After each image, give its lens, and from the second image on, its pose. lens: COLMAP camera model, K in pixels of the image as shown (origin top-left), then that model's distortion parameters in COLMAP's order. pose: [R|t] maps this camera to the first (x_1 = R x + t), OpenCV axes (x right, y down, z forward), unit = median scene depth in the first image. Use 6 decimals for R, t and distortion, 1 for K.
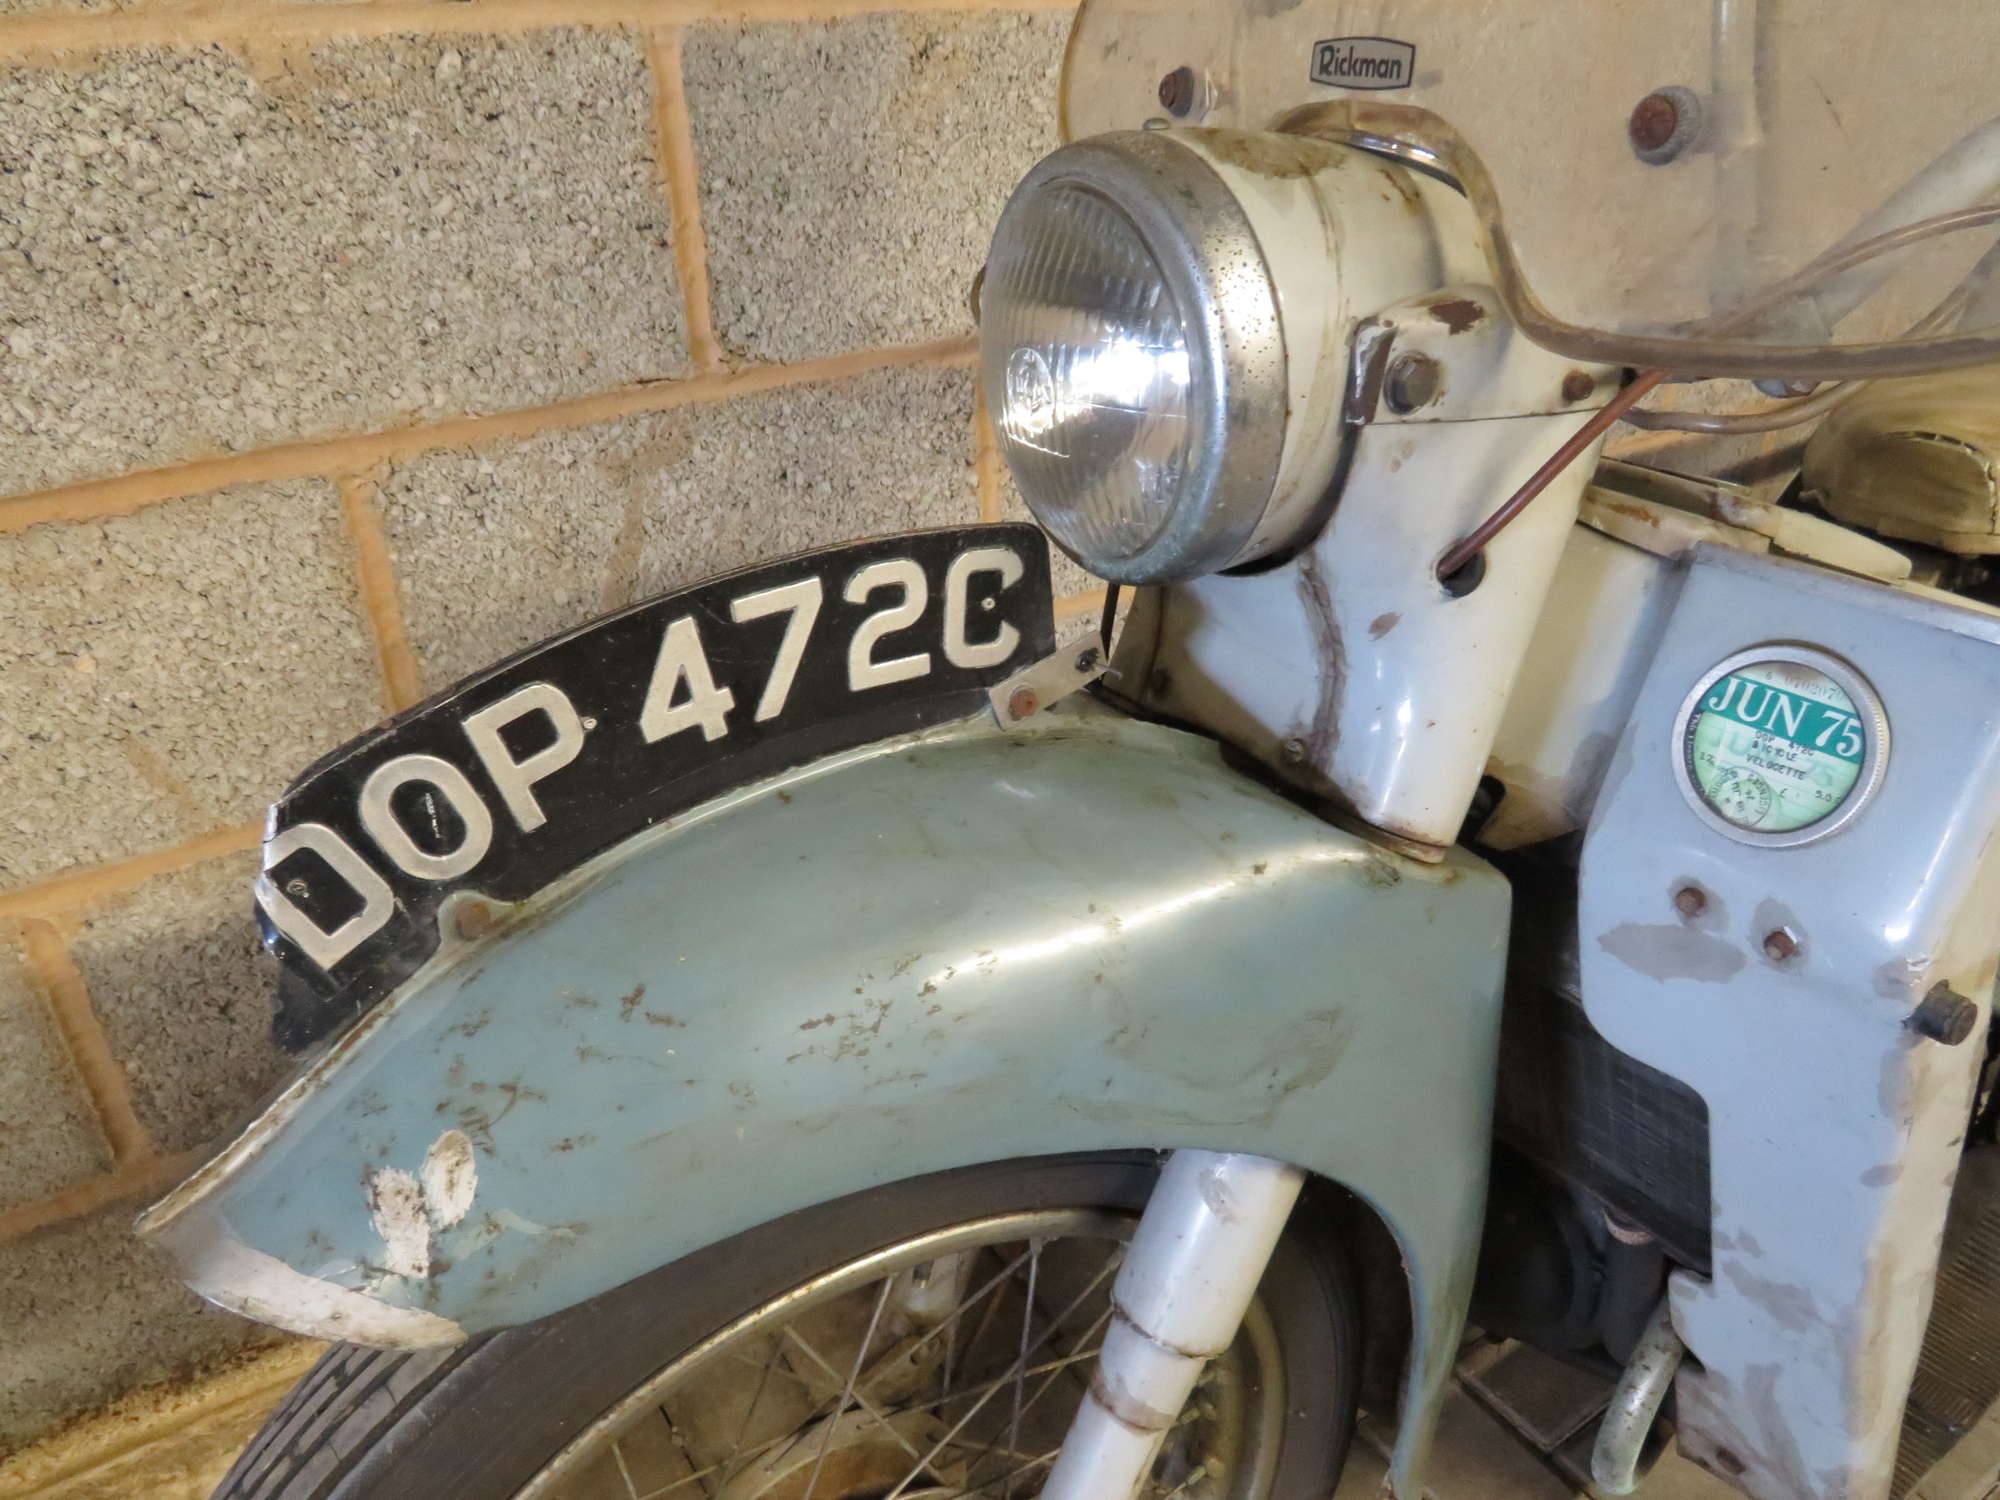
lens RADIAL K [[1432.1, 0, 988.4], [0, 1432.1, 746.1], [0, 0, 1]] dist [-0.029276, 0.003192]
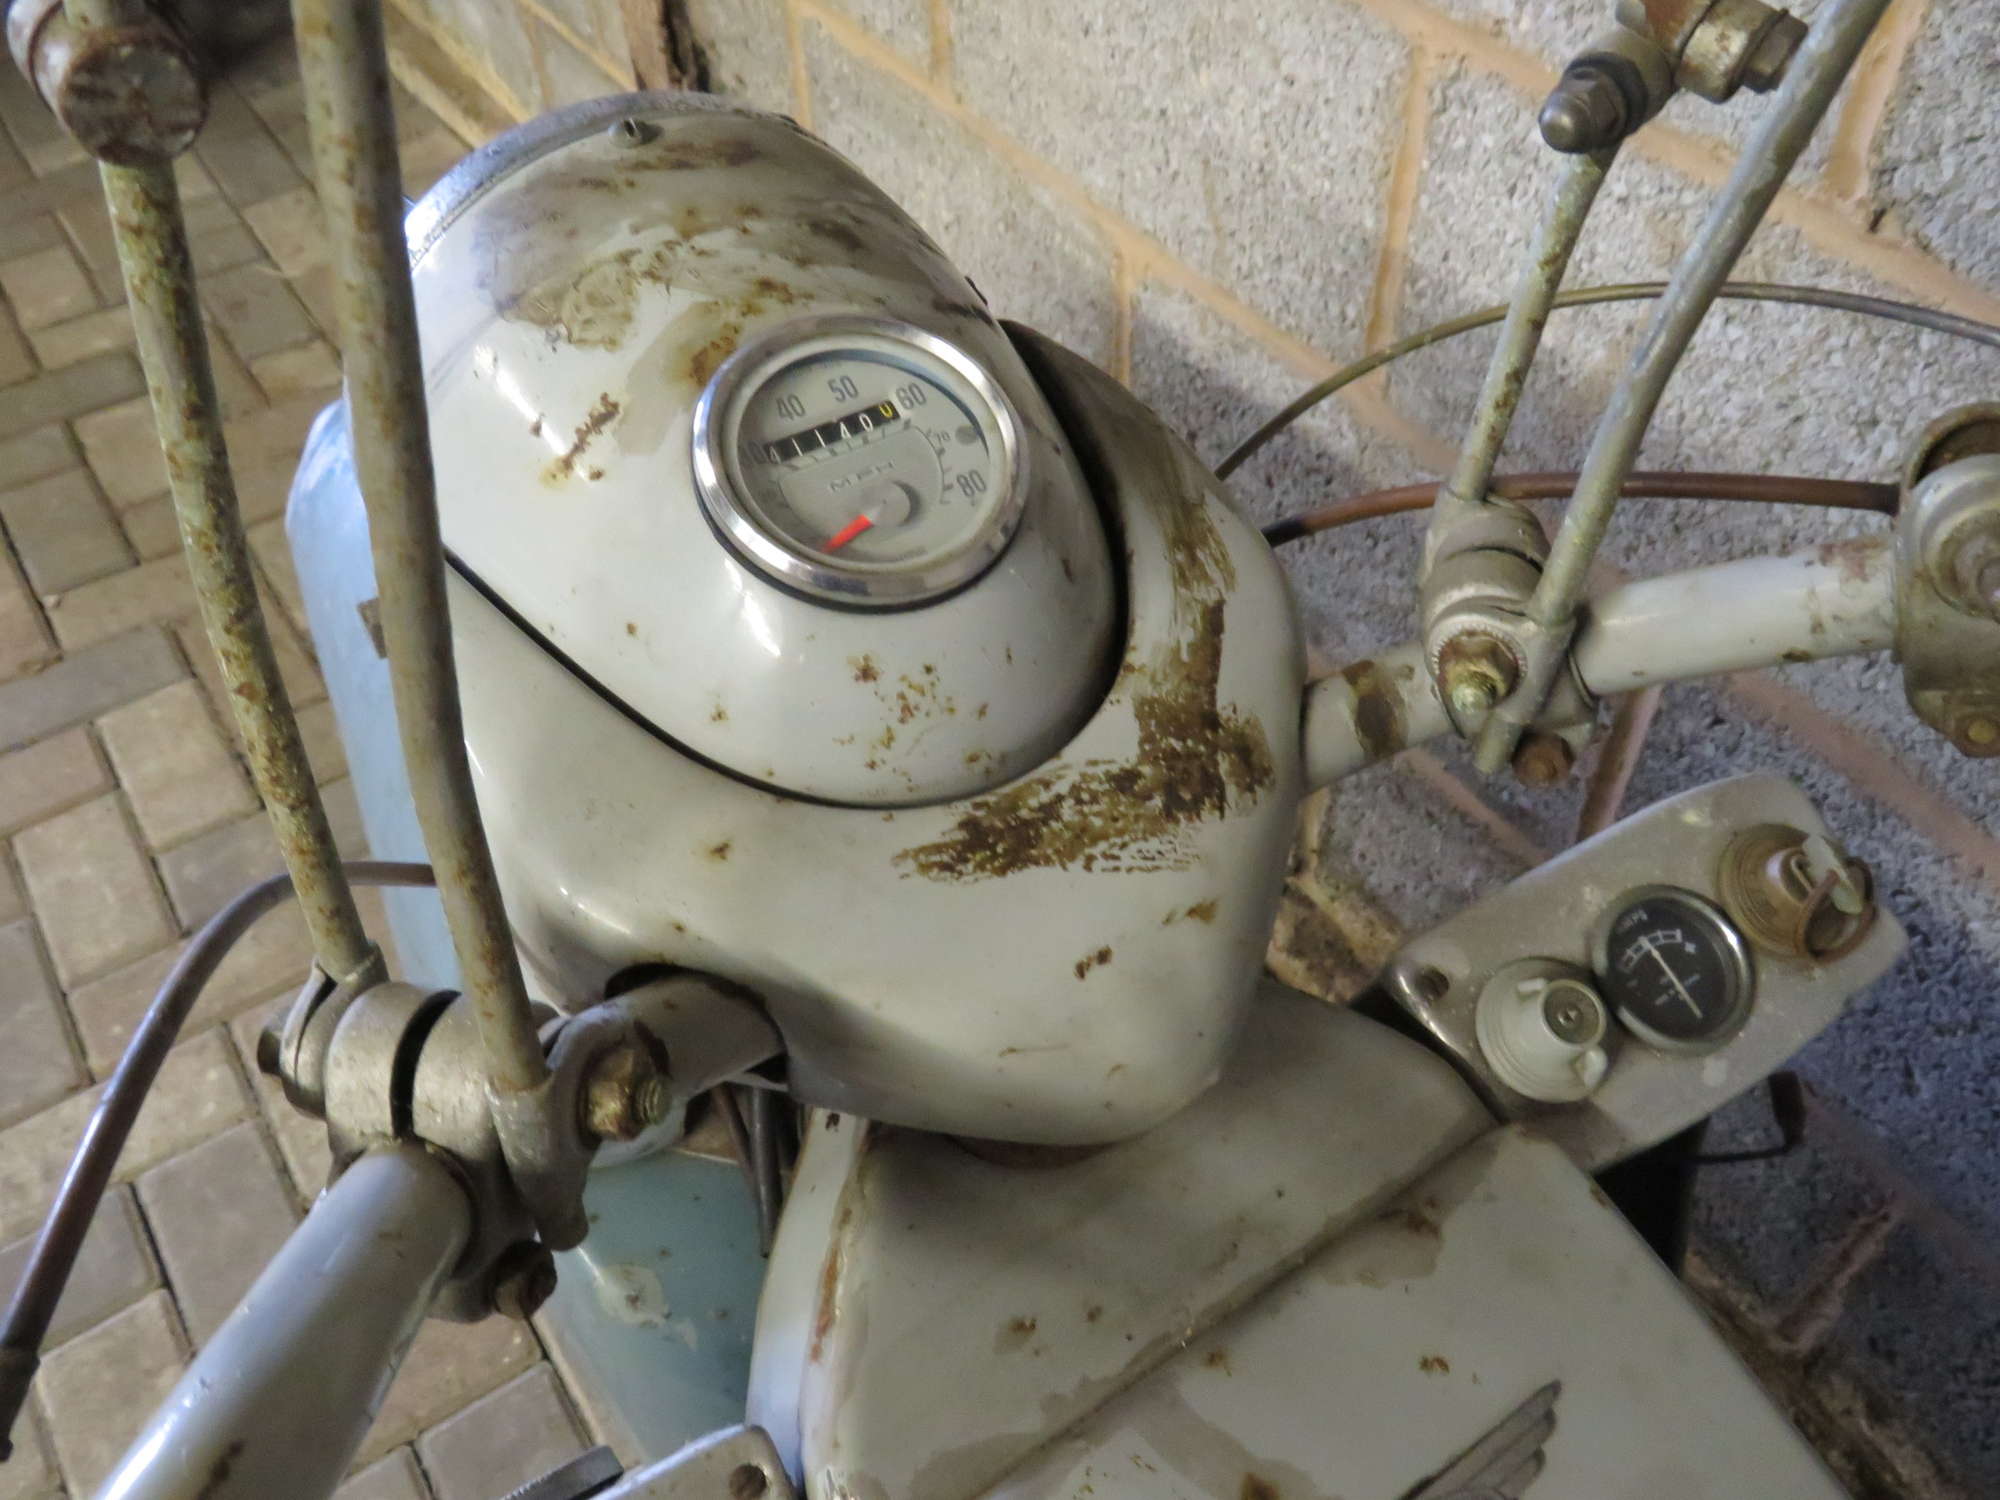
lens RADIAL K [[1692.8, 0, 999.5], [0, 1692.8, 747.1], [0, 0, 1]] dist [-0.035213, 0.011571]
pose [[0.025117, 0.760277, -0.649113, 0.505178], [-0.443710, 0.590333, 0.674262, -0.522241], [0.895818, 0.271083, 0.352170, 0.571616]]
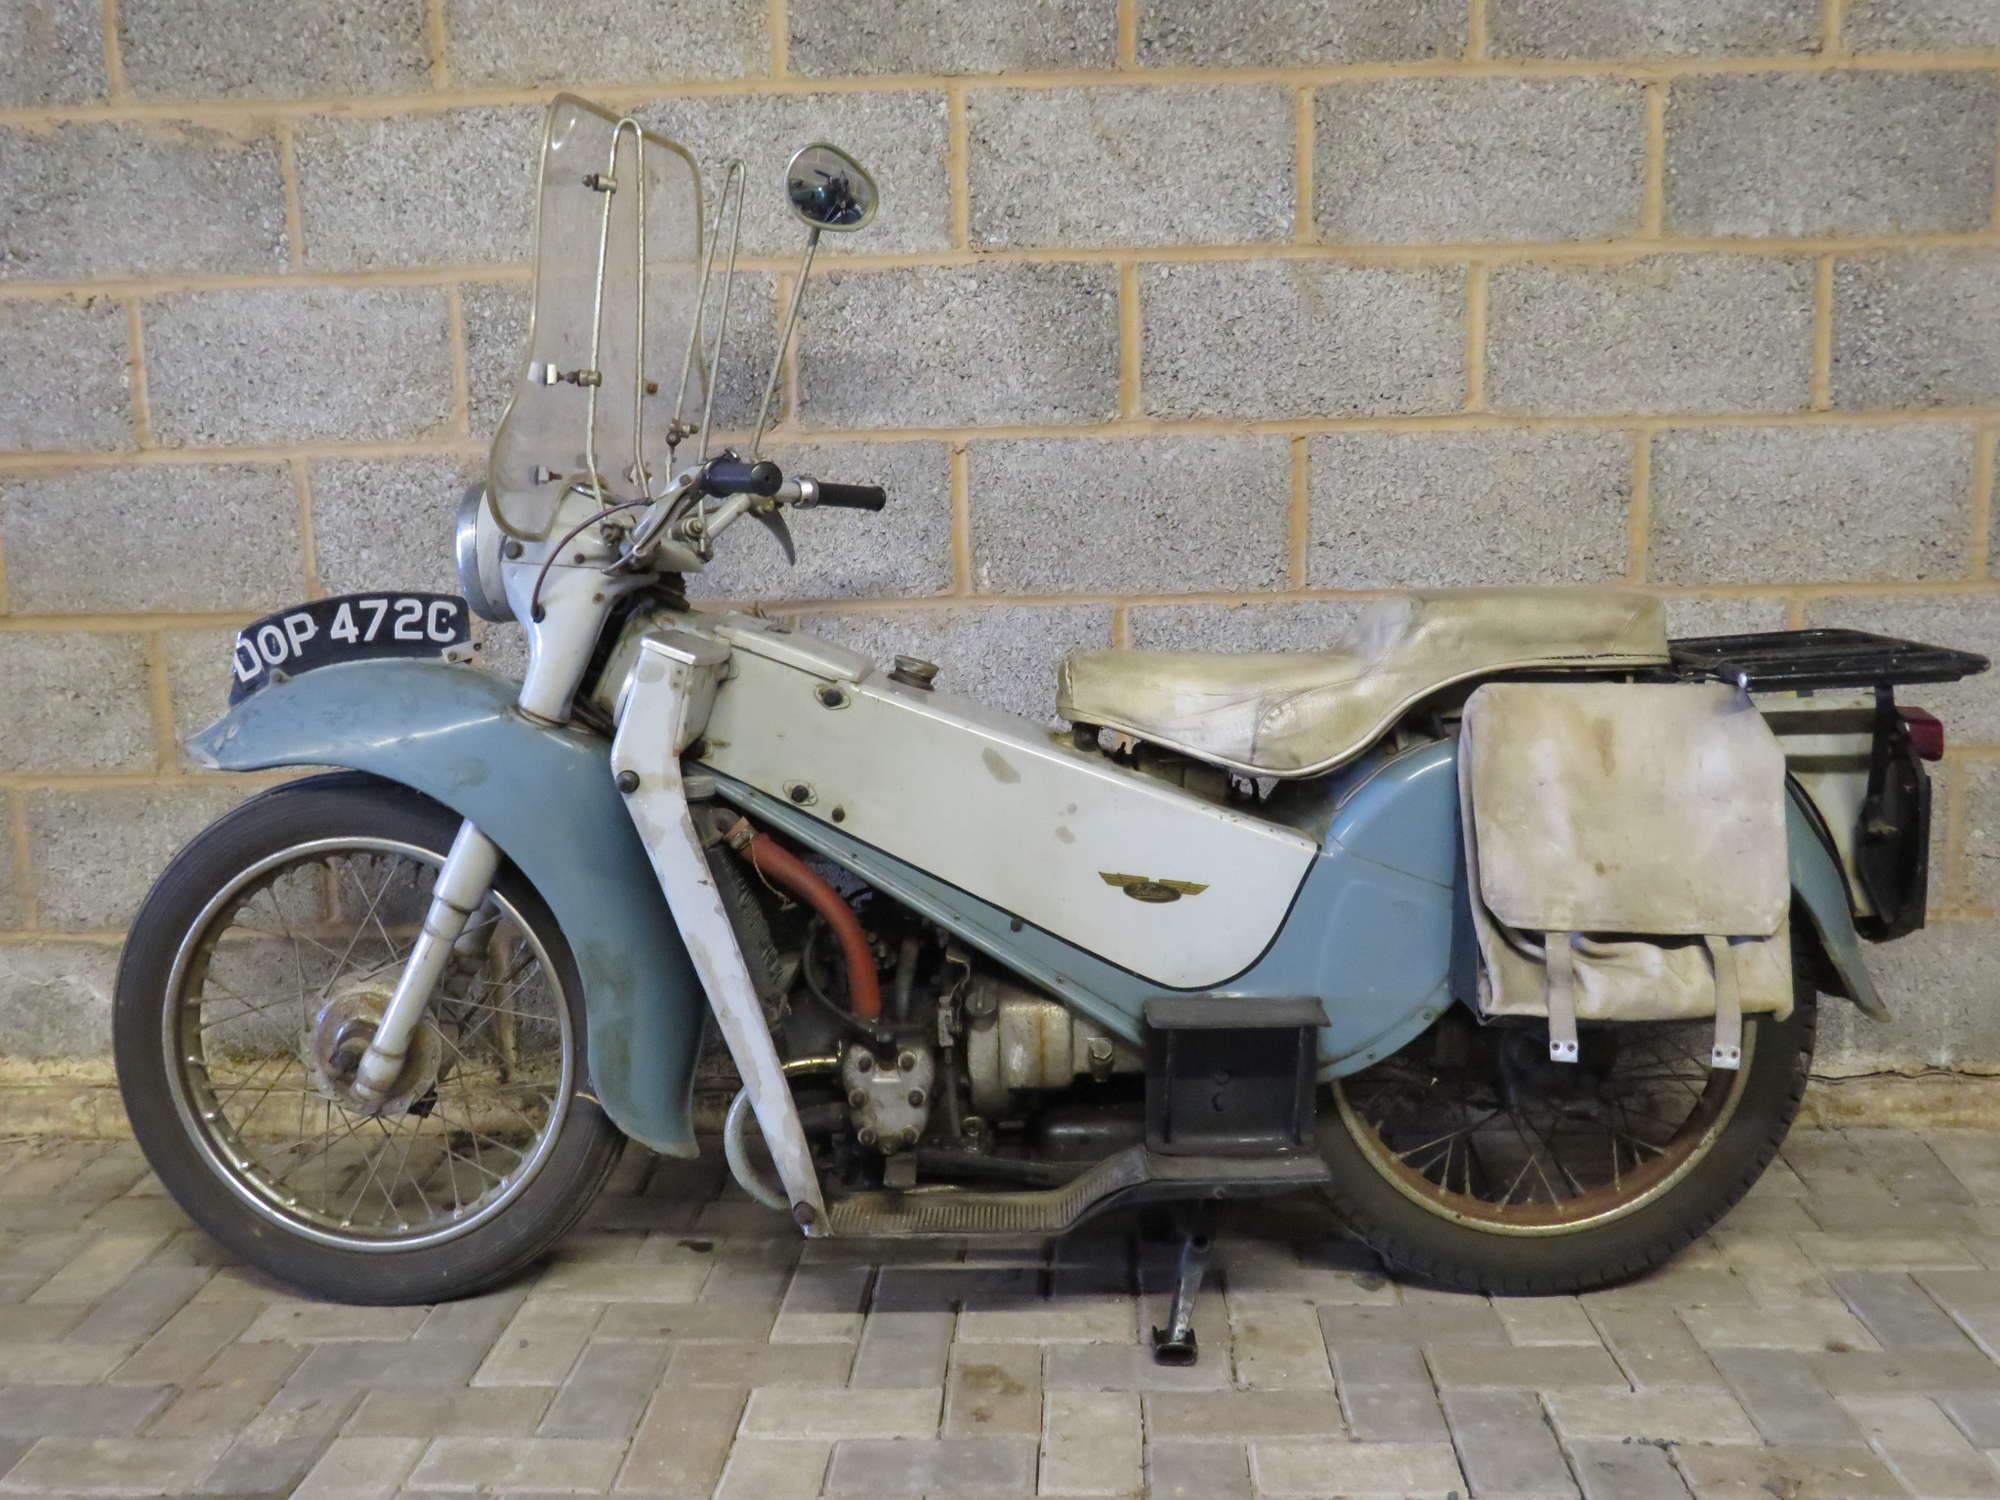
lens RADIAL K [[1862.1, 0, 998.5], [0, 1862.1, 733.2], [0, 0, 1]] dist [-0.033705, 0.000000]
pose [[0.816071, 0.091143, -0.570720, 2.101961], [-0.265016, 0.936564, -0.229378, 0.467652], [0.513609, 0.338439, 0.788457, -0.935840]]
